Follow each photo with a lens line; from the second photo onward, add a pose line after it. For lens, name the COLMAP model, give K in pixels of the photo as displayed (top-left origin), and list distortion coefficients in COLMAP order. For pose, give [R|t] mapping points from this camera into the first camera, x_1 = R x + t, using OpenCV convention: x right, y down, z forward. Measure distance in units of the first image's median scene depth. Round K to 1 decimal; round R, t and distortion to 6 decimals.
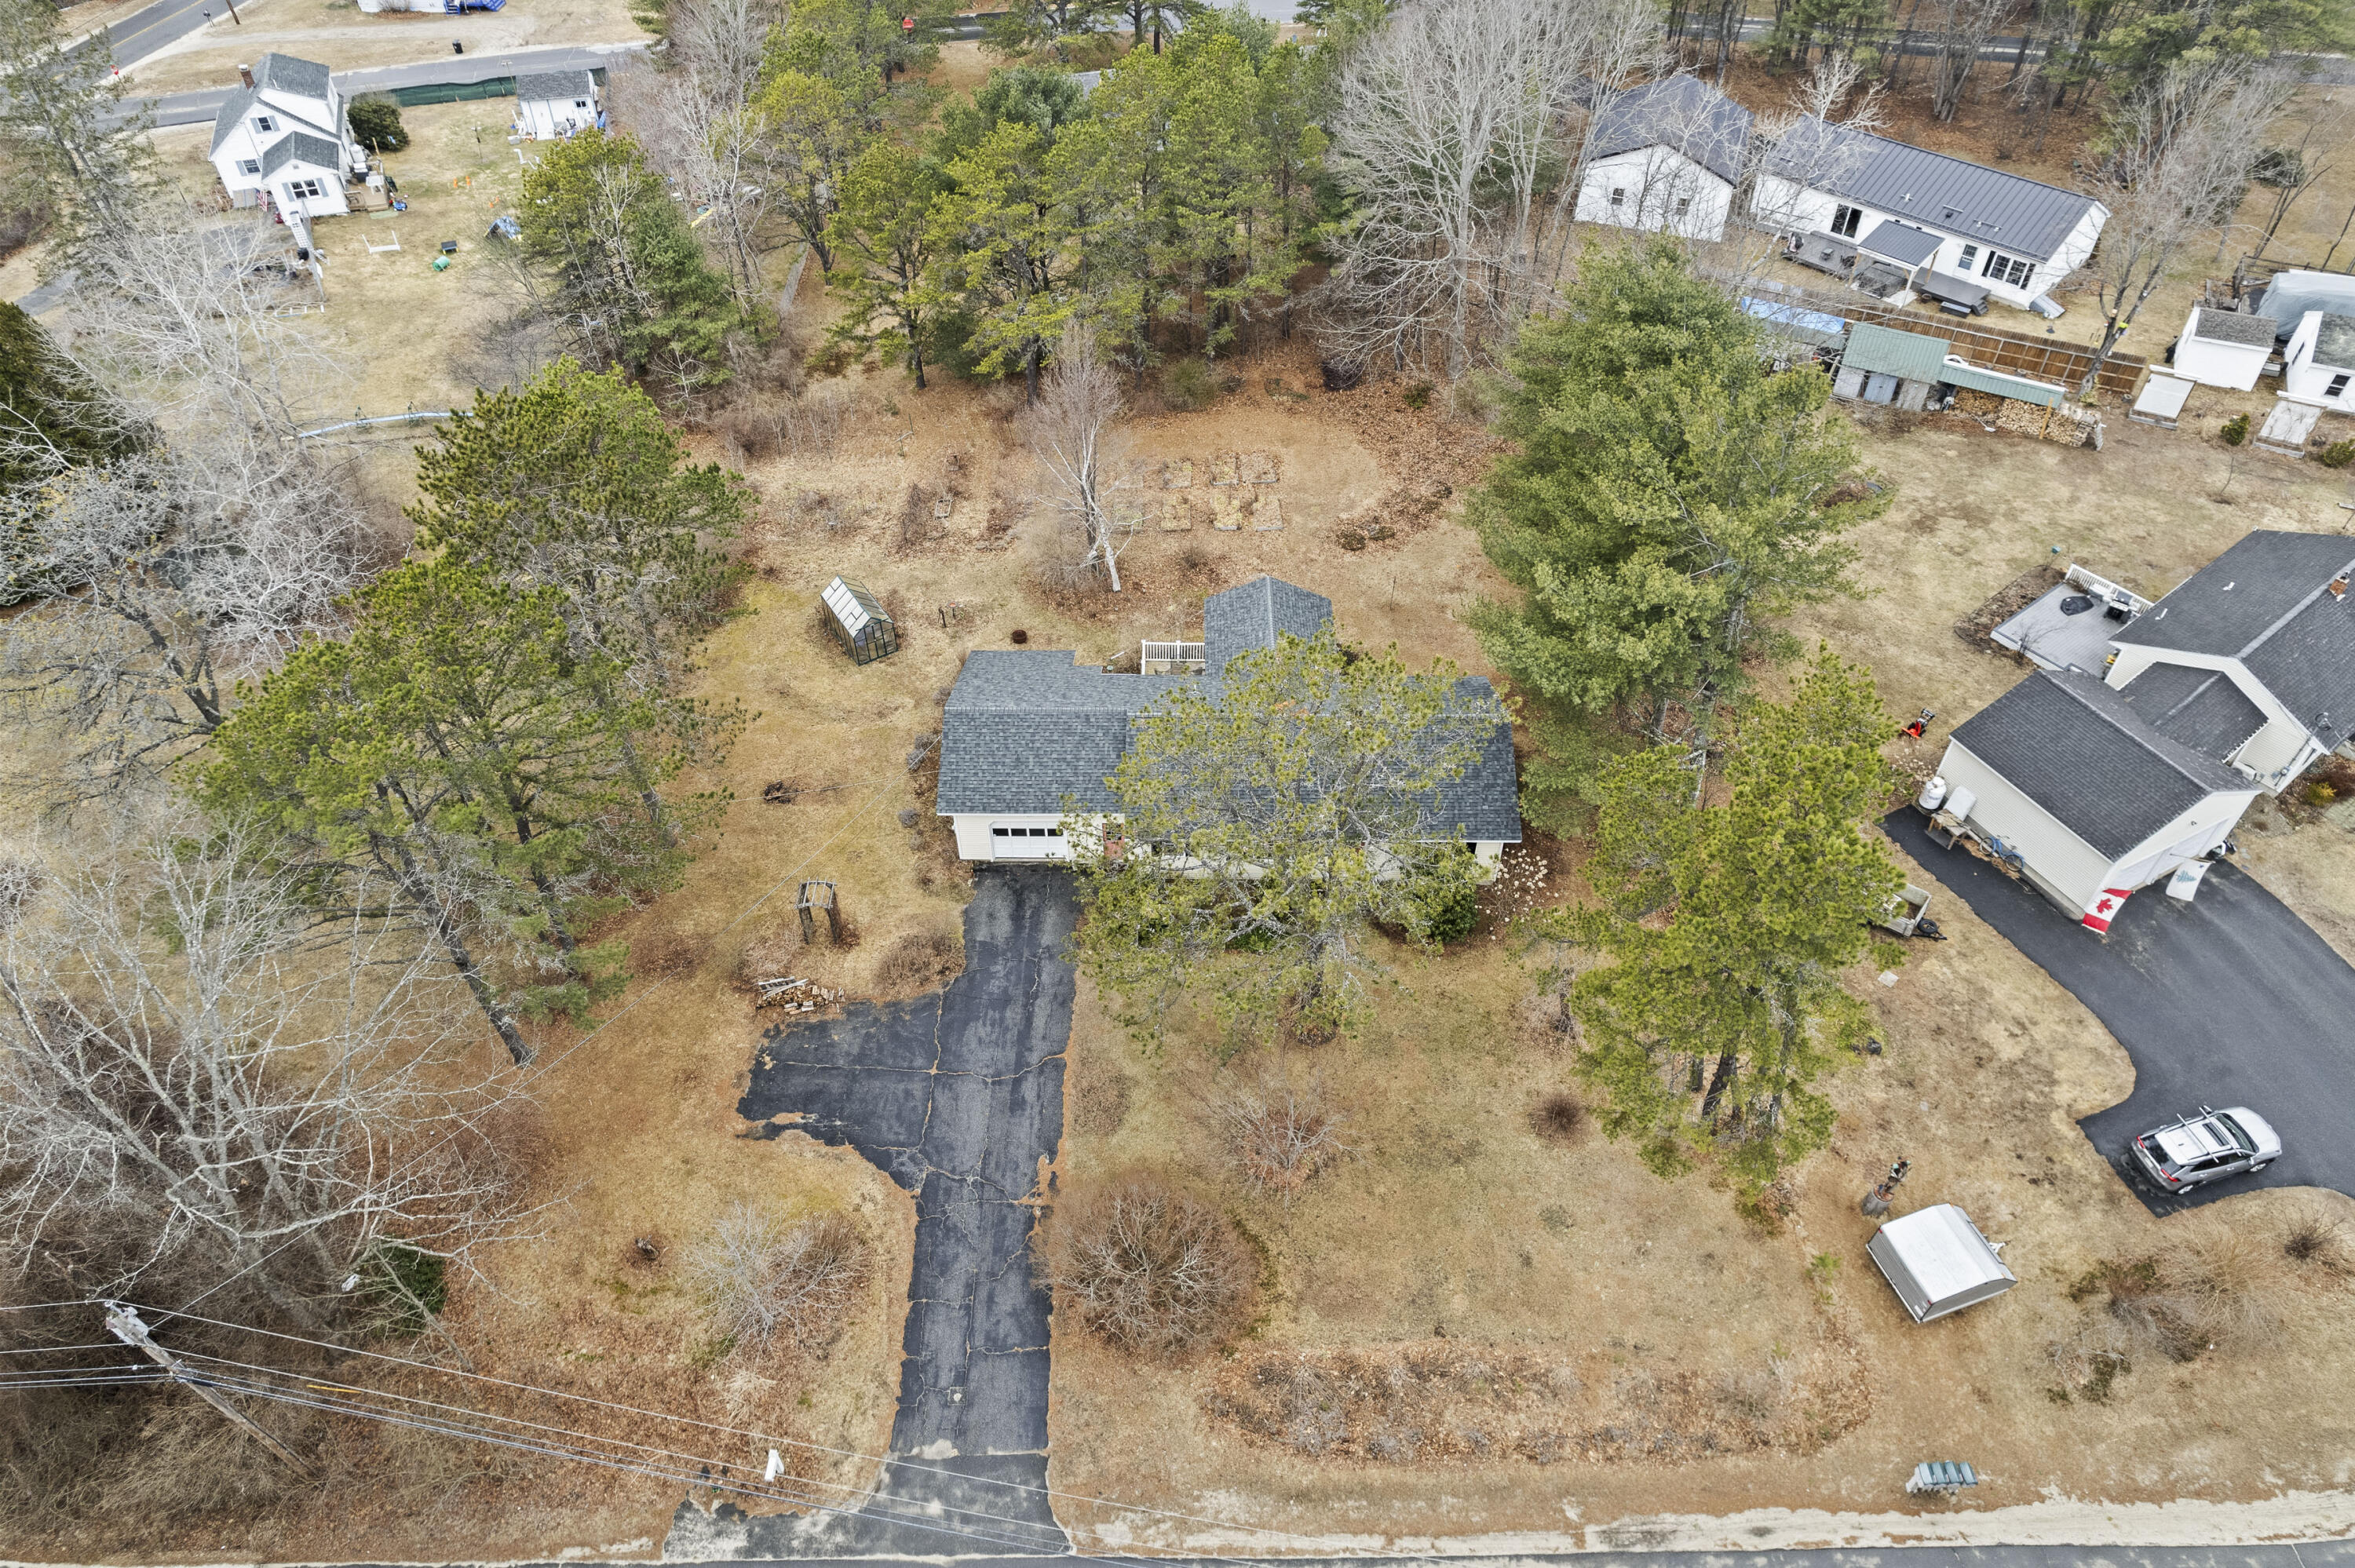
lens RADIAL K [[1508.2, 0, 1188.3], [0, 1508.2, 789.4], [0, 0, 1]] dist [-0.084306, 0.075765]
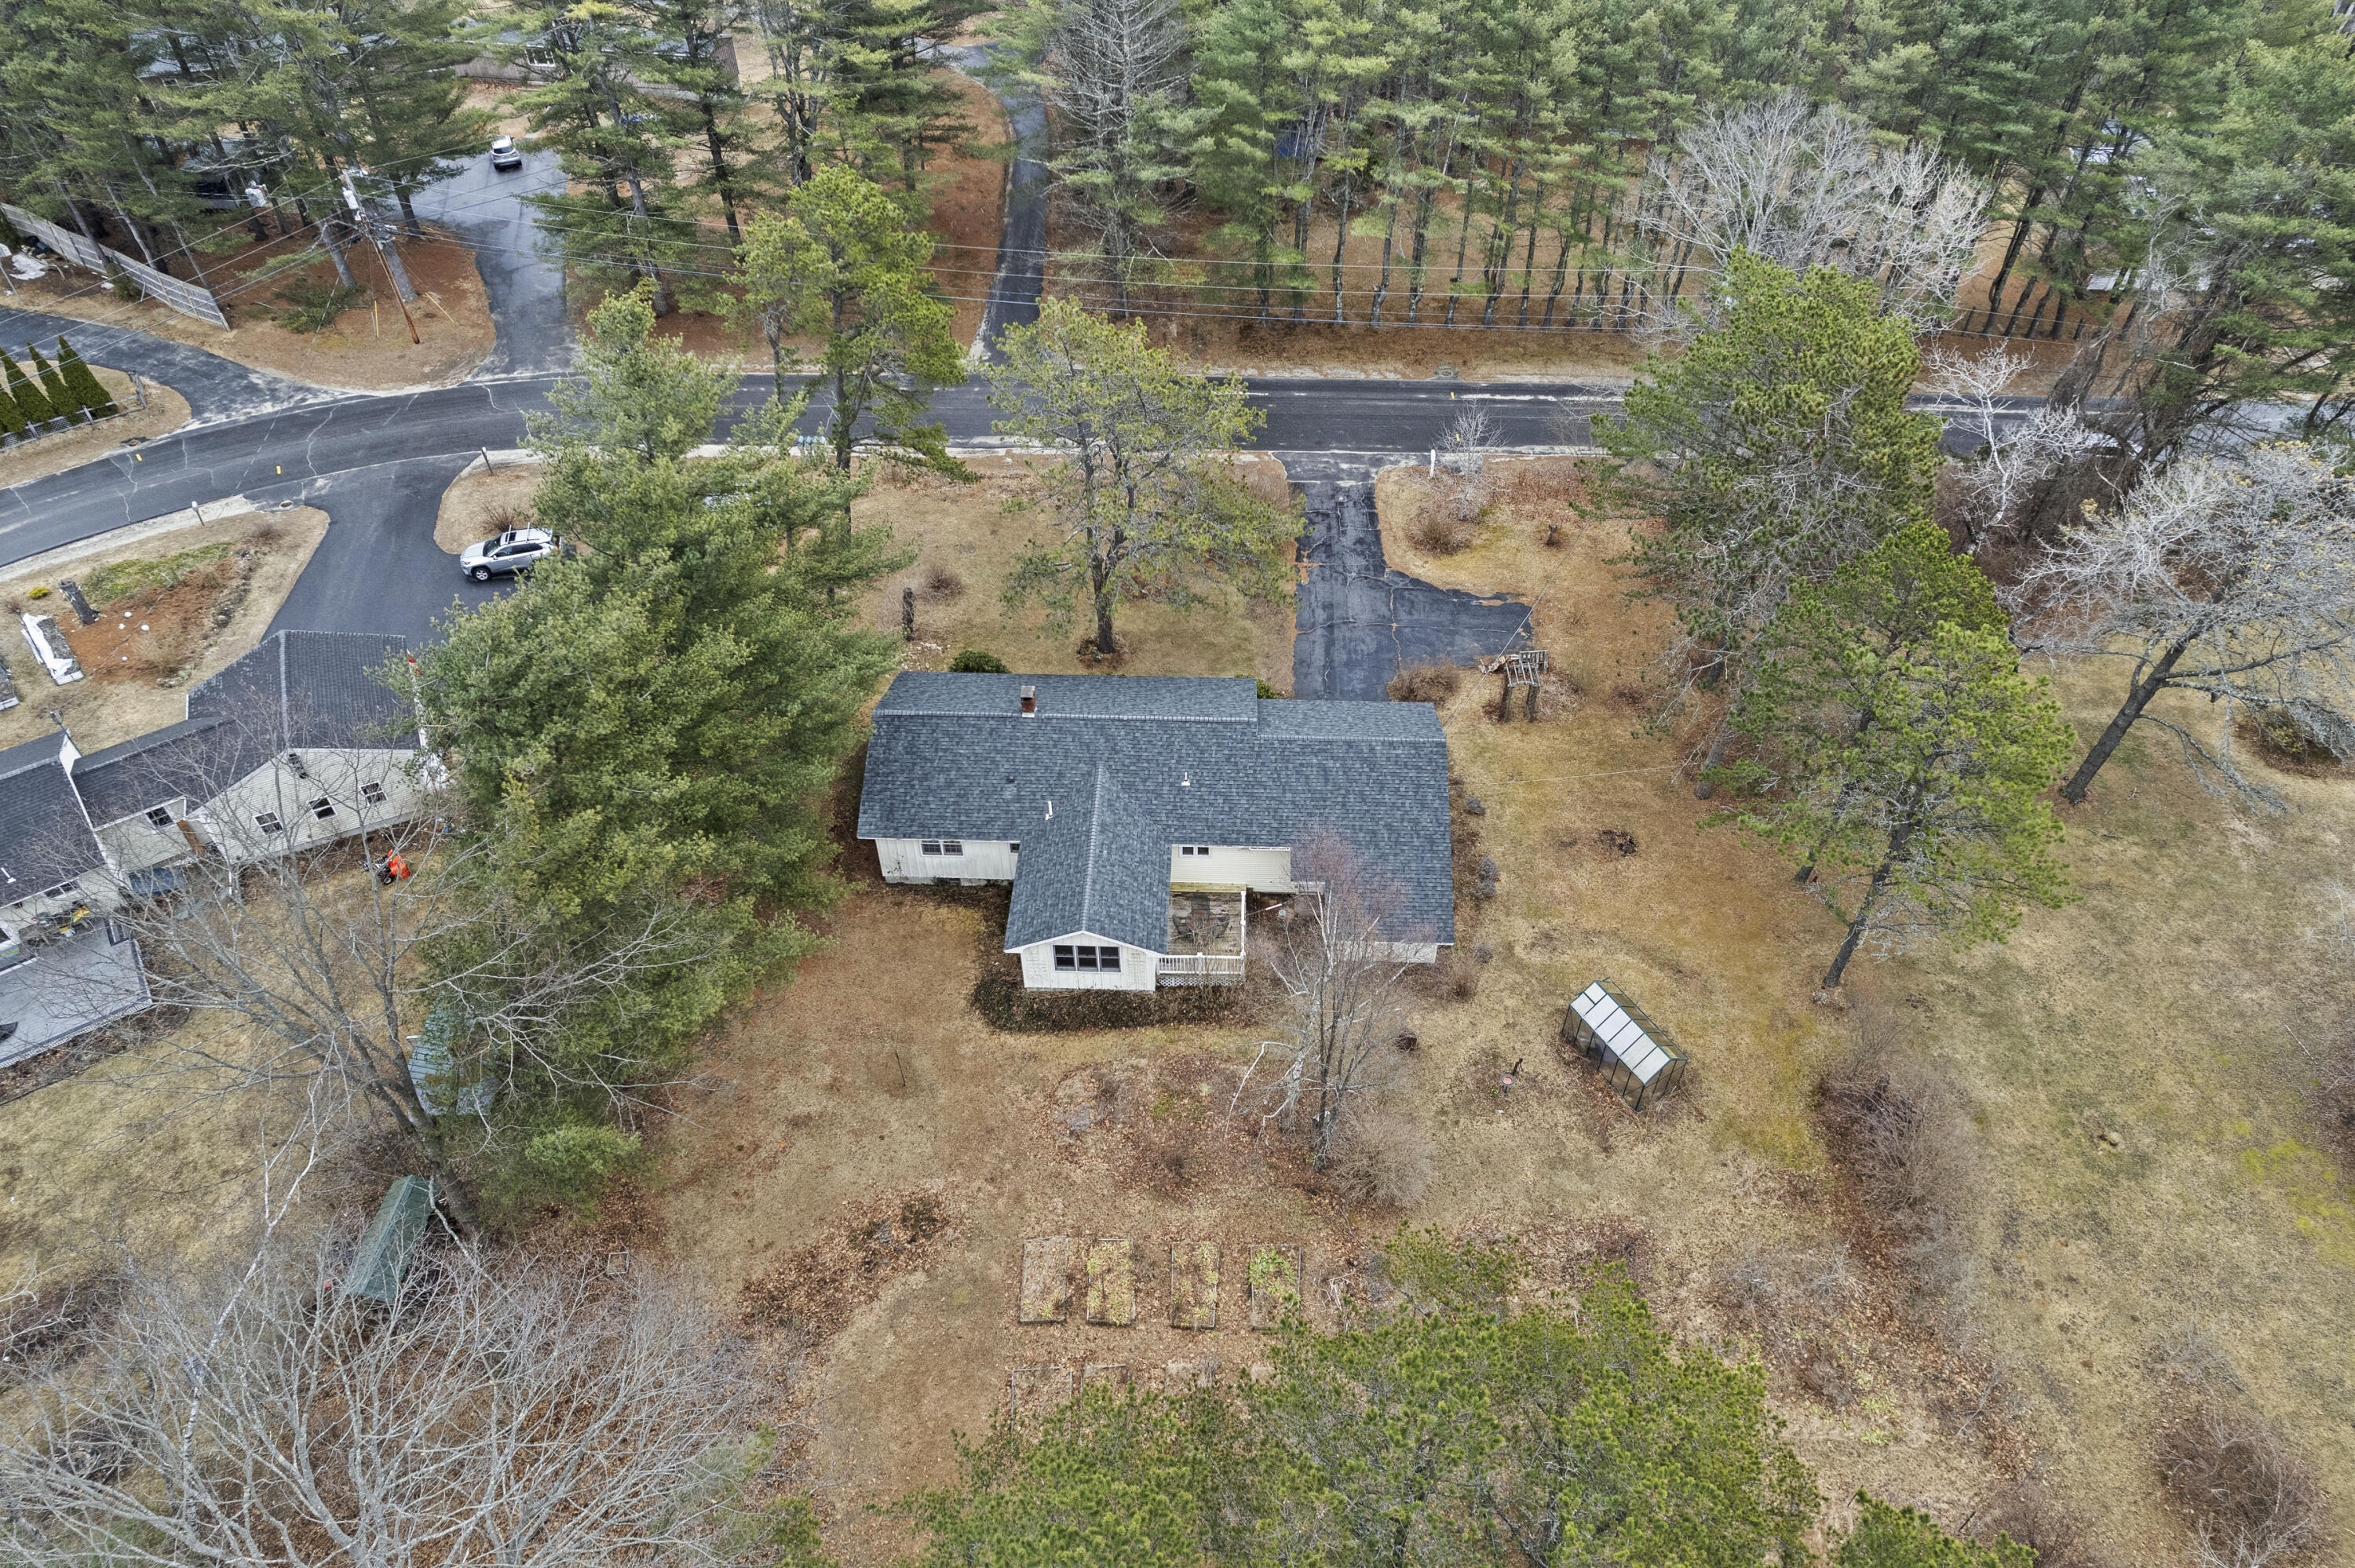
lens RADIAL K [[1508.2, 0, 1188.3], [0, 1508.2, 789.4], [0, 0, 1]] dist [-0.084306, 0.075765]
pose [[-0.999443, -0.023773, 0.023429, -0.023456], [0.022813, 0.025874, 0.999405, -1.227393], [-0.024365, 0.999382, -0.025317, 1.268110]]
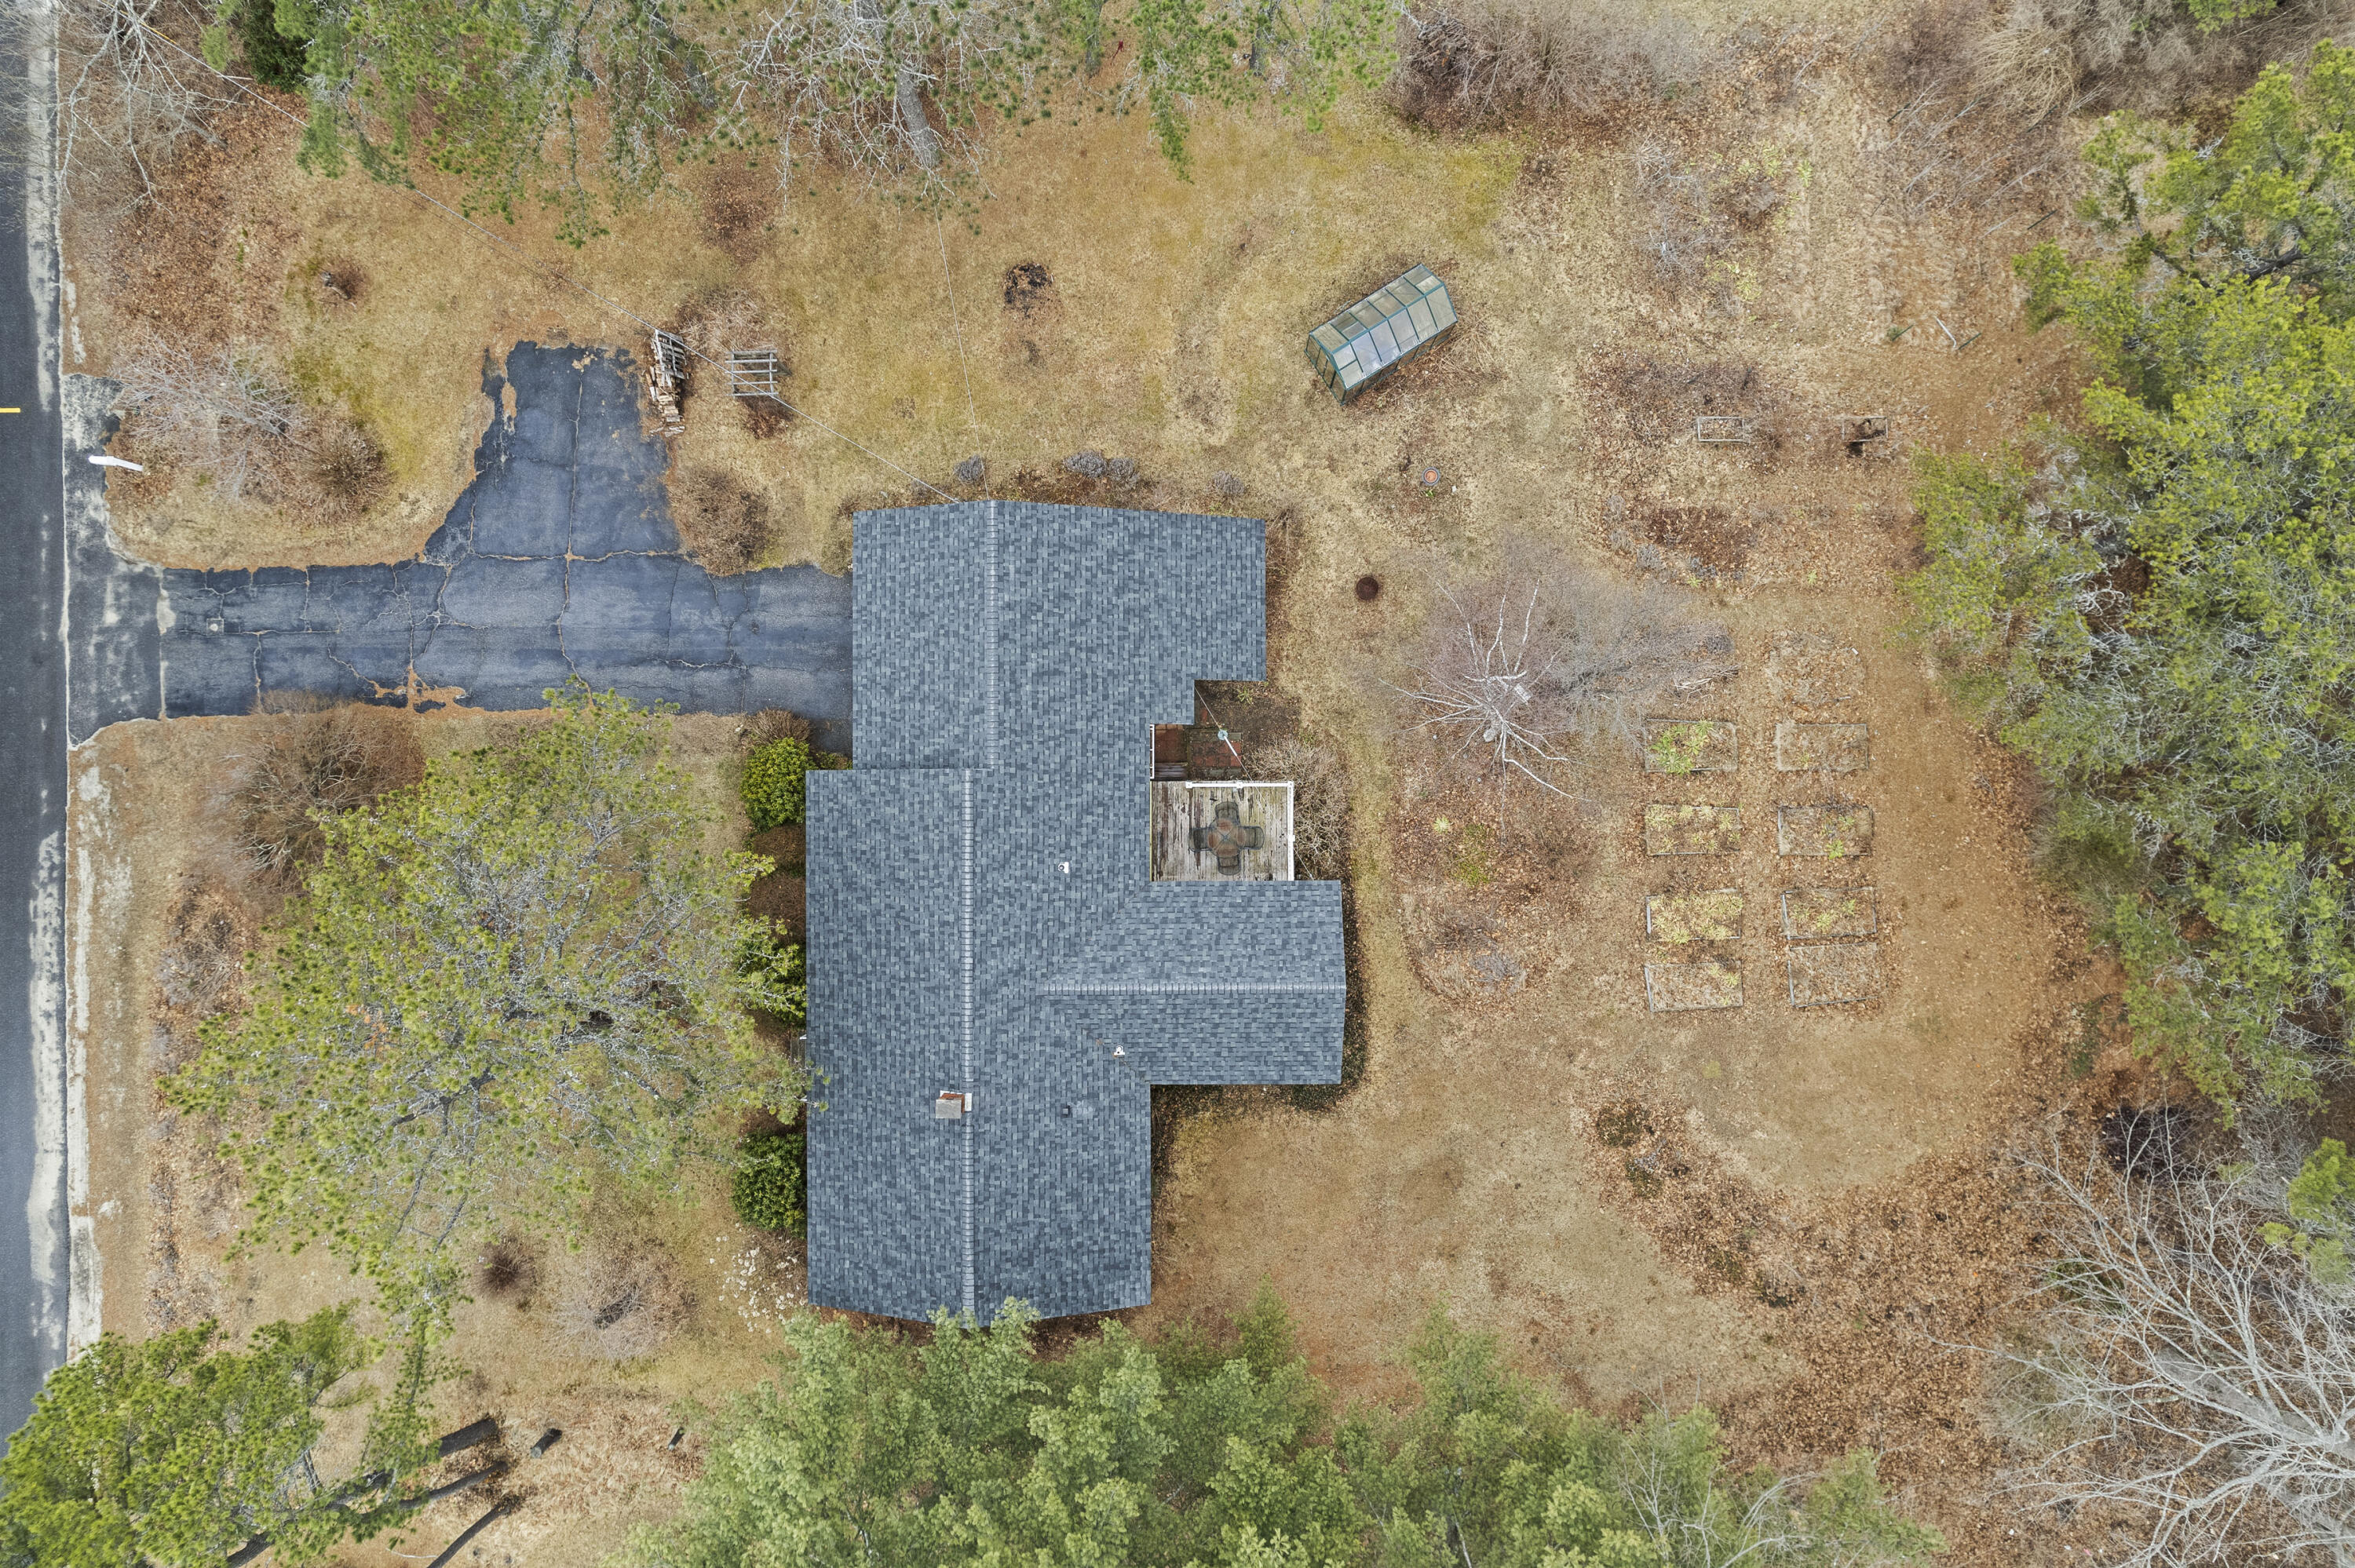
lens RADIAL K [[1508.2, 0, 1188.3], [0, 1508.2, 789.4], [0, 0, 1]] dist [-0.084306, 0.075765]
pose [[0.002130, 0.999968, -0.007754, -0.030912], [-0.695906, 0.007051, 0.718099, -0.720346], [0.718130, 0.003866, 0.695898, 0.707626]]
